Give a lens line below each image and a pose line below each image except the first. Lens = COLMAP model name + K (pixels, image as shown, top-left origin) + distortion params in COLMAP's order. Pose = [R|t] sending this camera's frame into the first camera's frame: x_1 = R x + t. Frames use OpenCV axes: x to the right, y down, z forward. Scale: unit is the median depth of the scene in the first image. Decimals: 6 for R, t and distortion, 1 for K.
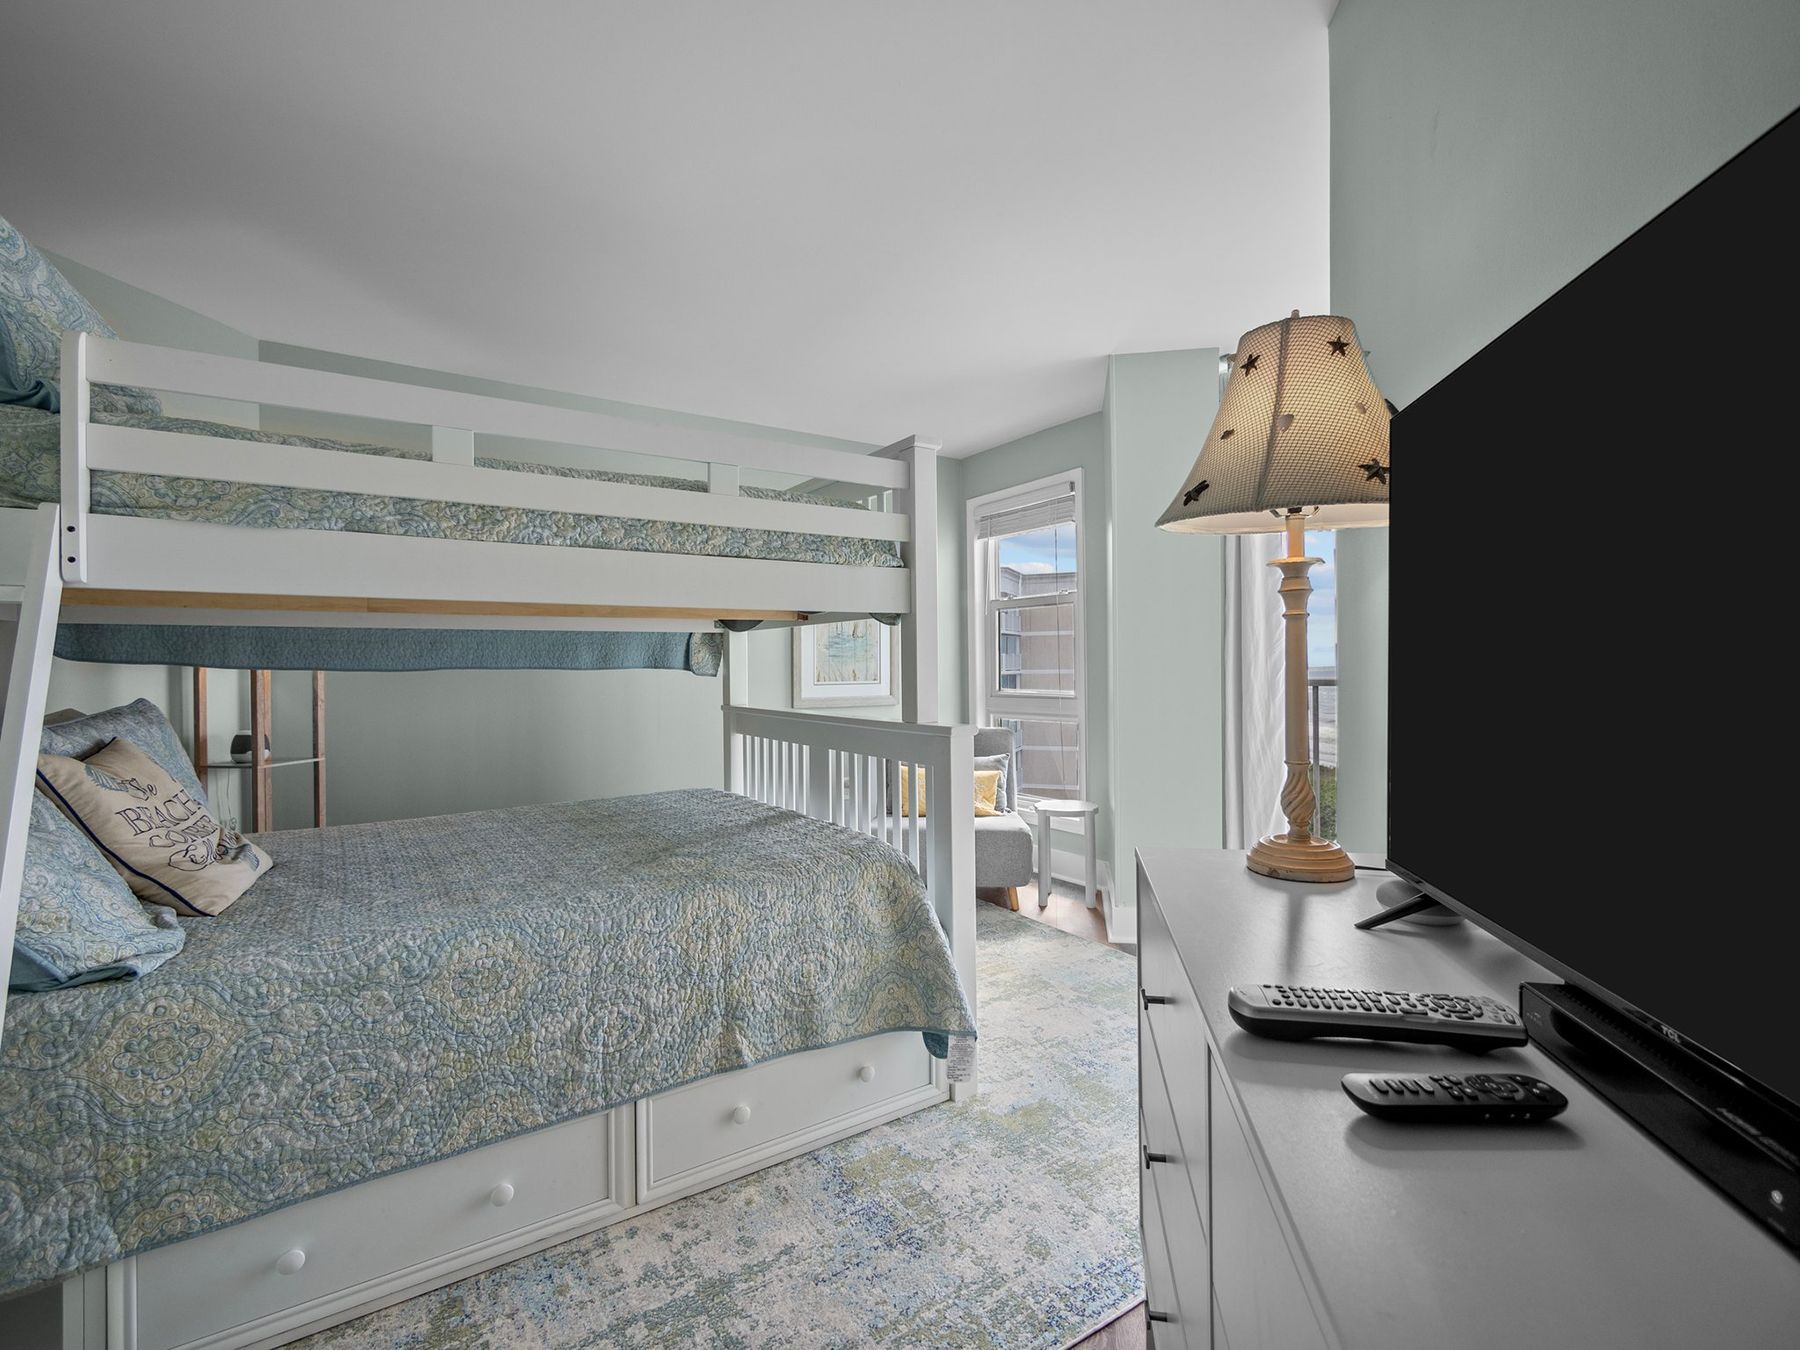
lens RADIAL K [[849.5, 0, 898.9], [0, 849.5, 667.6], [0, 0, 1]] dist [0.001830, 0.000062]
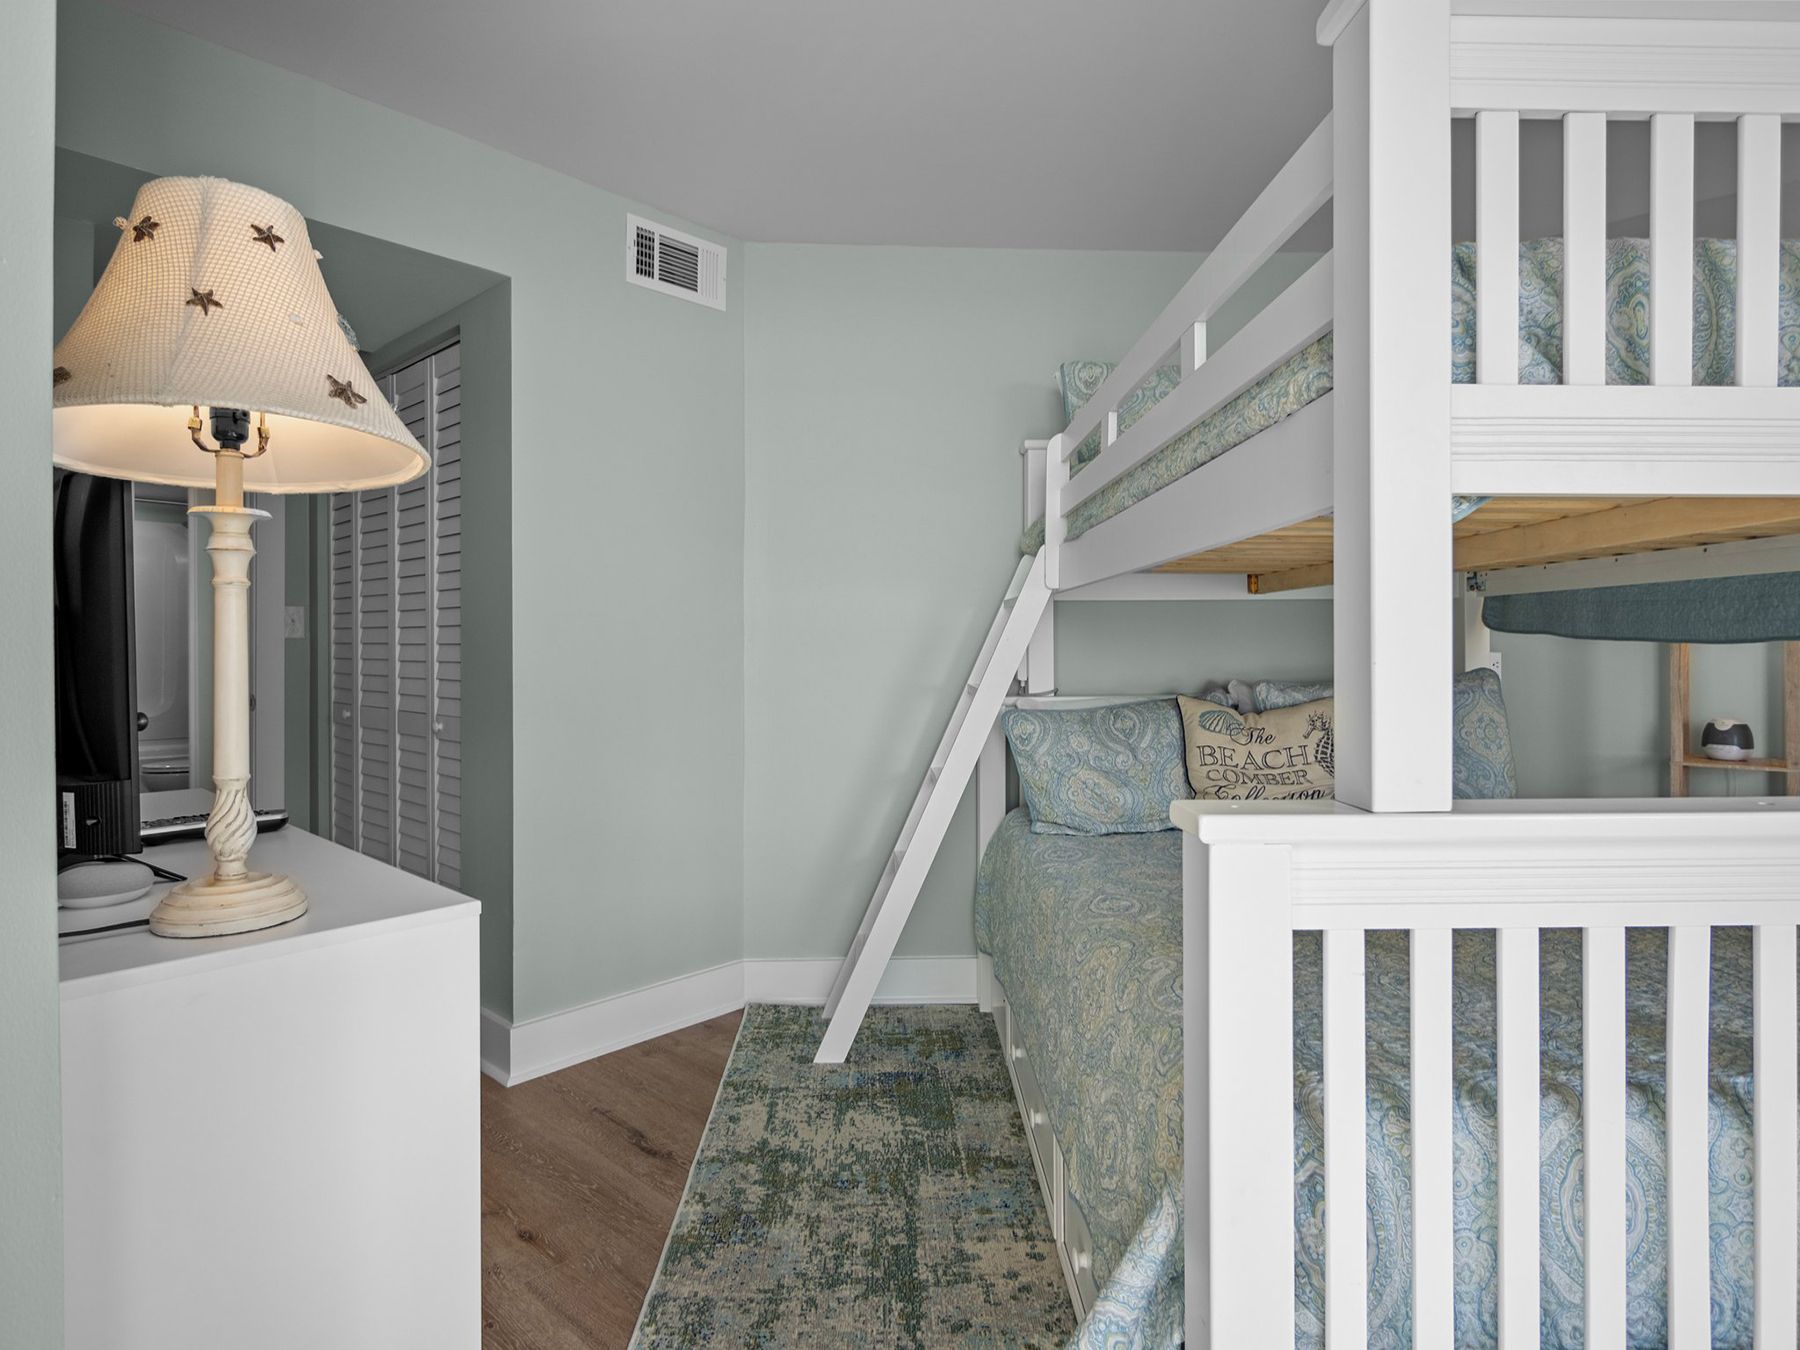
lens RADIAL K [[960.7, 0, 894.9], [0, 960.7, 664.8], [0, 0, 1]] dist [-0.000997, -0.000183]
pose [[-0.543045, 0.012633, -0.839609, 0.666909], [-0.001000, 0.999876, 0.015691, 0.015830], [0.839703, 0.009360, -0.542965, 1.523792]]
